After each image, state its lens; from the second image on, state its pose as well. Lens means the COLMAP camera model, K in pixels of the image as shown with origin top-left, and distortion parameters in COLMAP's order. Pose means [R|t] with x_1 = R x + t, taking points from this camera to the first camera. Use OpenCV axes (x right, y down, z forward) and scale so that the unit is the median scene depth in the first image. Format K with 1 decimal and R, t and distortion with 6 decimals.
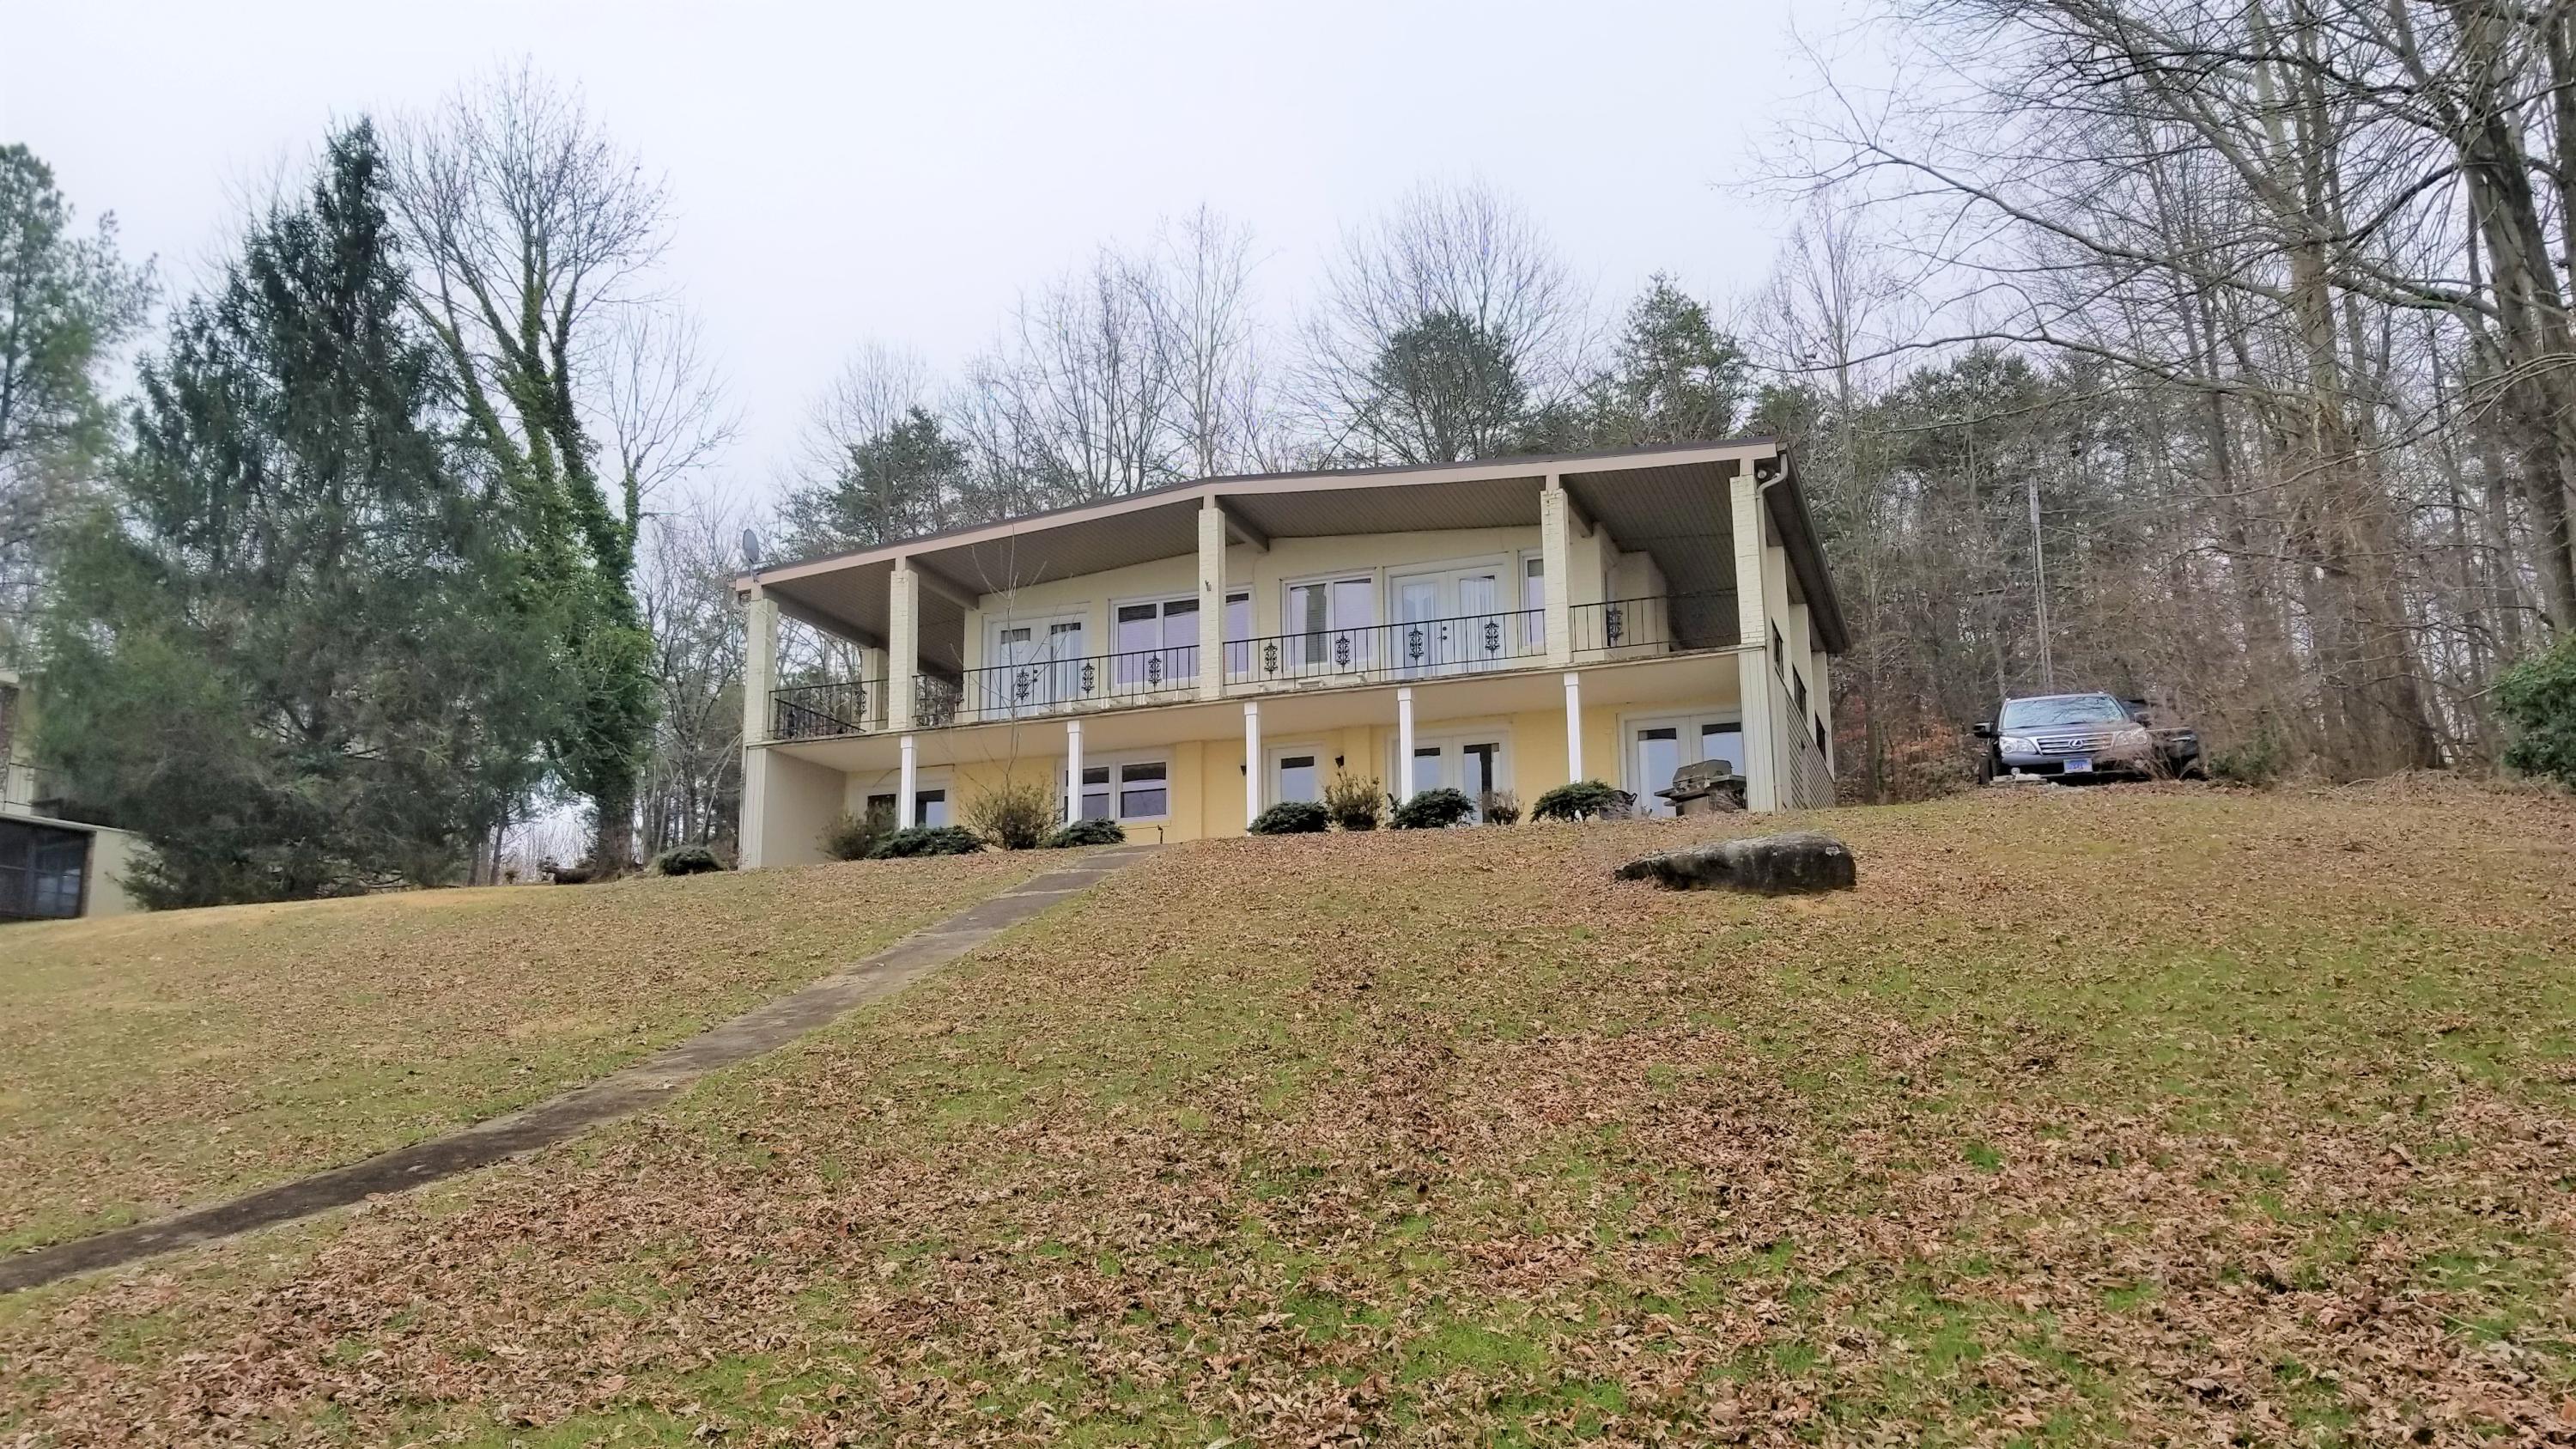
lens RADIAL K [[2000.5, 0, 1274.5], [0, 2000.5, 719.0], [0, 0, 1]] dist [0.082068, -0.133399]
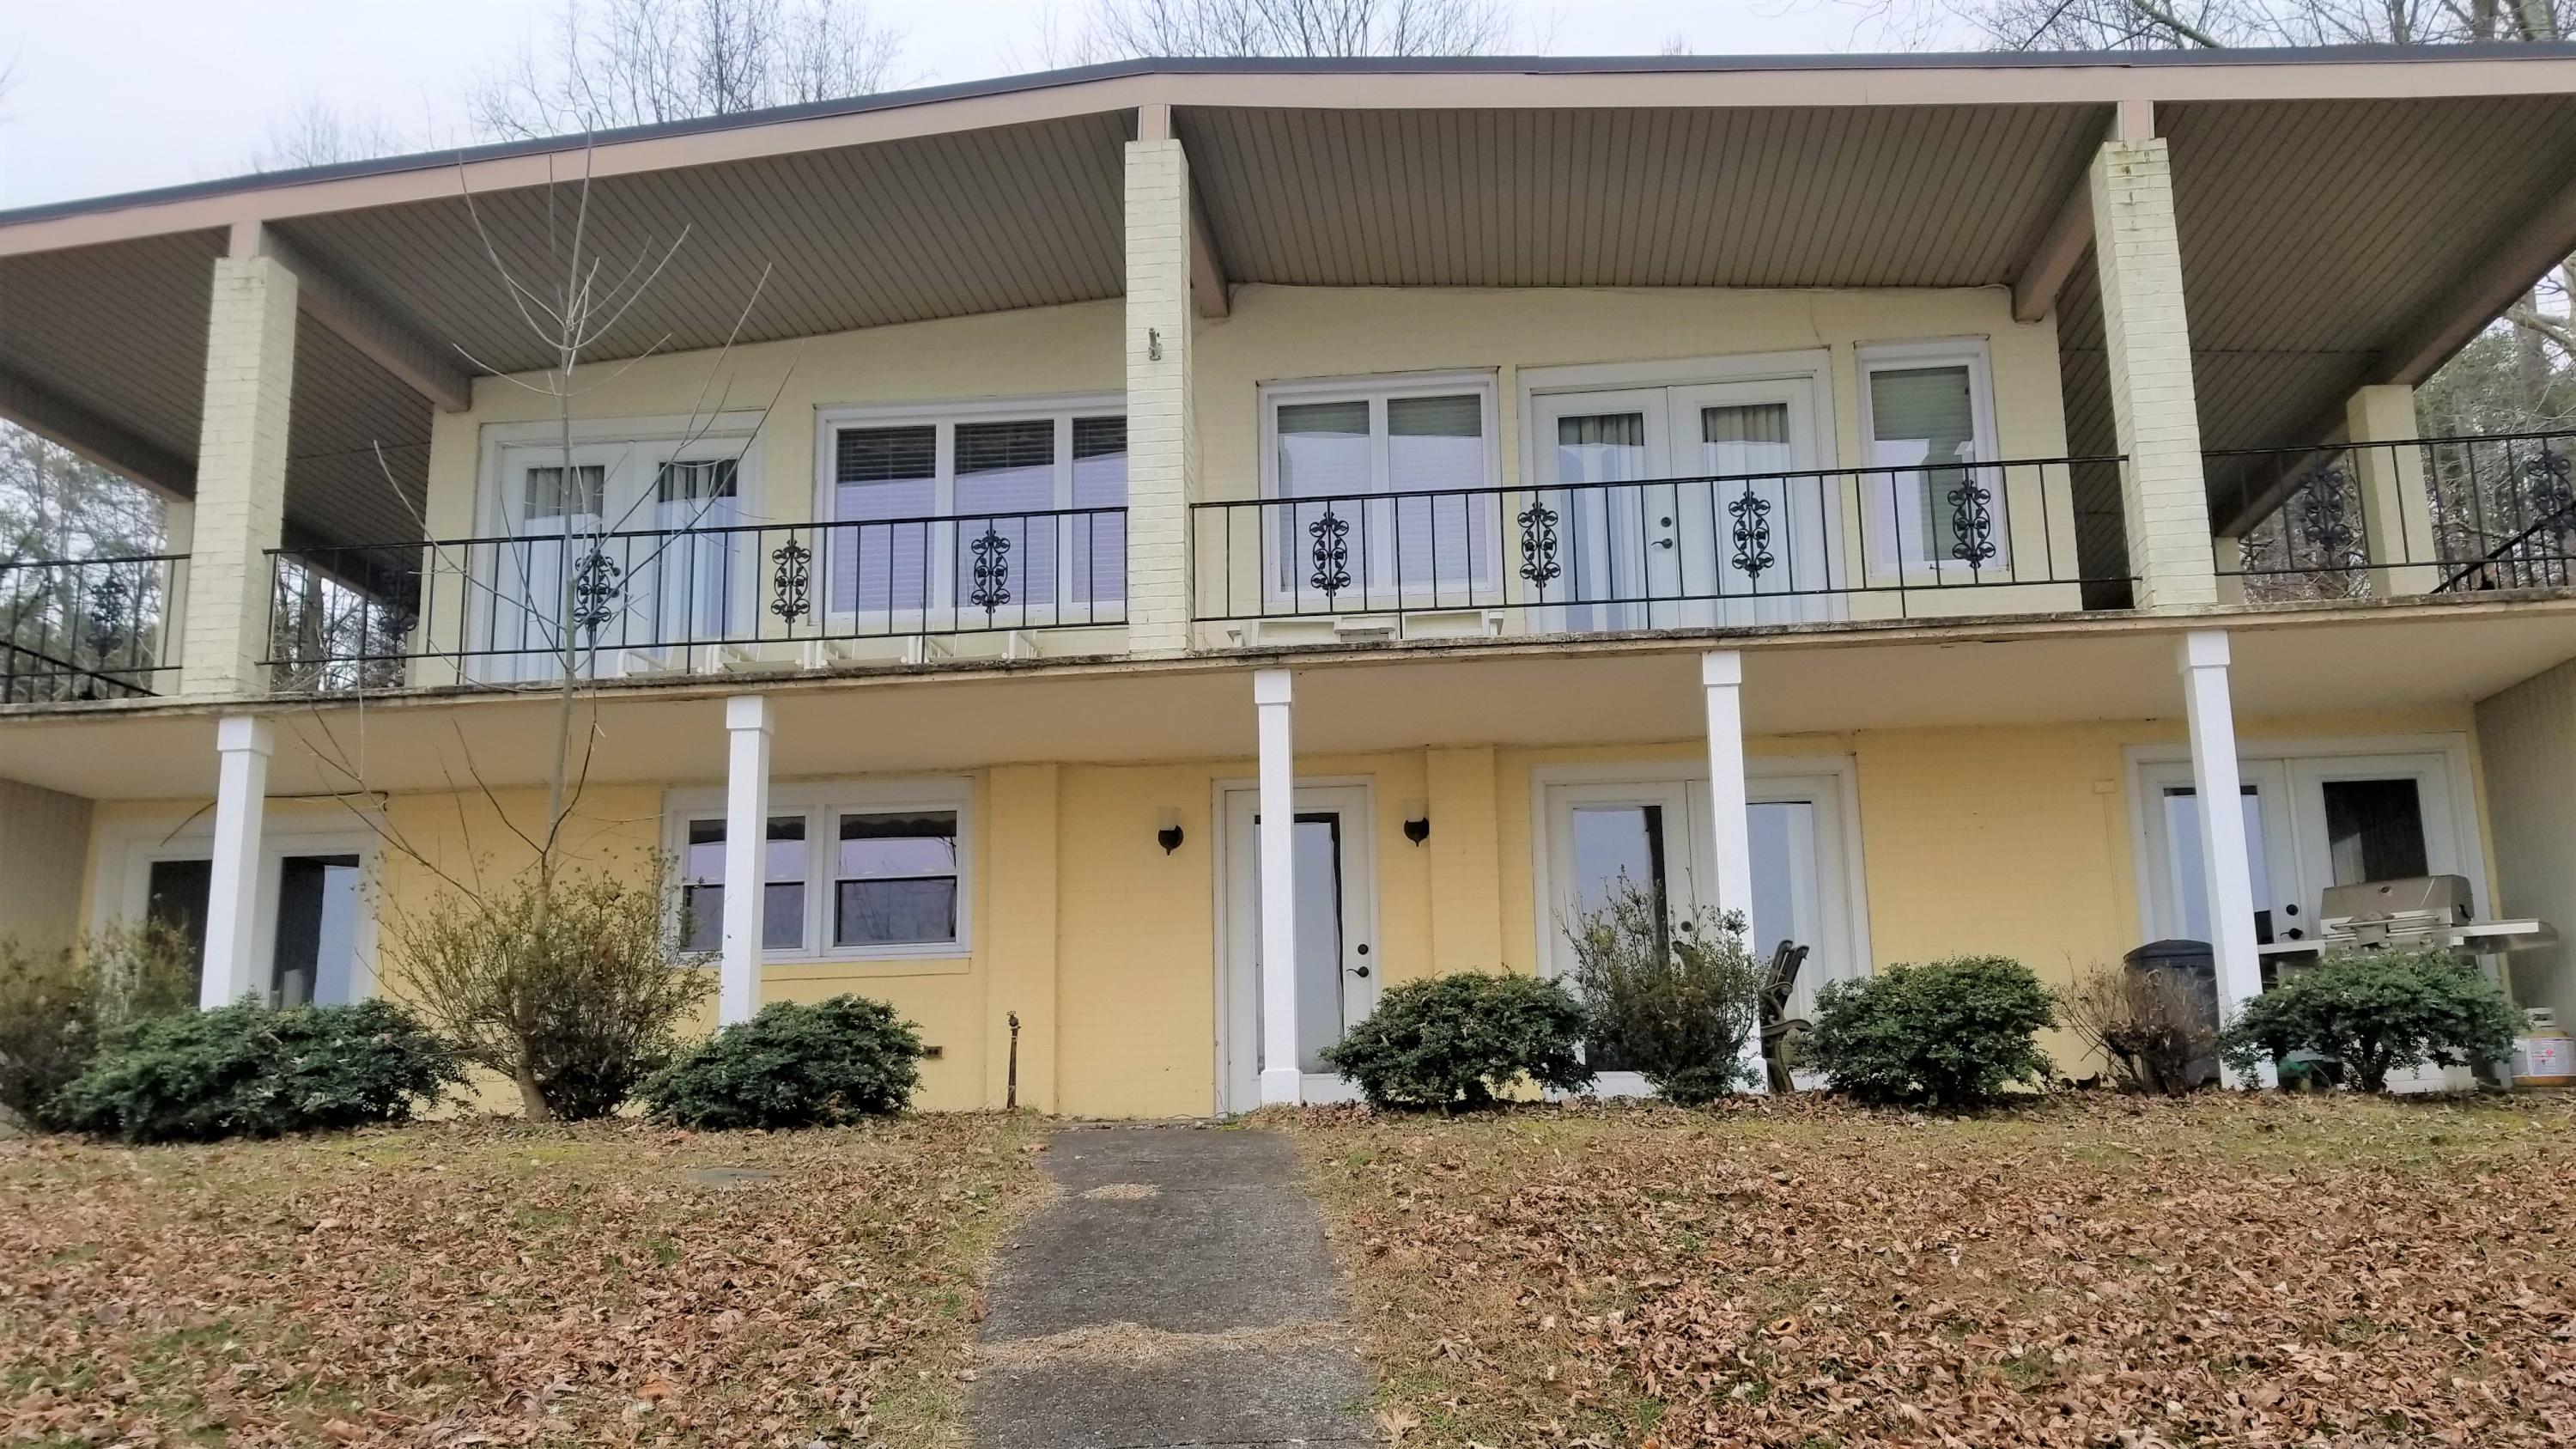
lens RADIAL K [[2000.5, 0, 1311.3], [0, 2000.5, 741.9], [0, 0, 1]] dist [0.082068, -0.133399]
pose [[0.967434, 0.044044, 0.249262, -0.092234], [-0.046323, 0.998921, 0.003282, 0.003069], [-0.248849, -0.014721, 0.968430, 0.630389]]
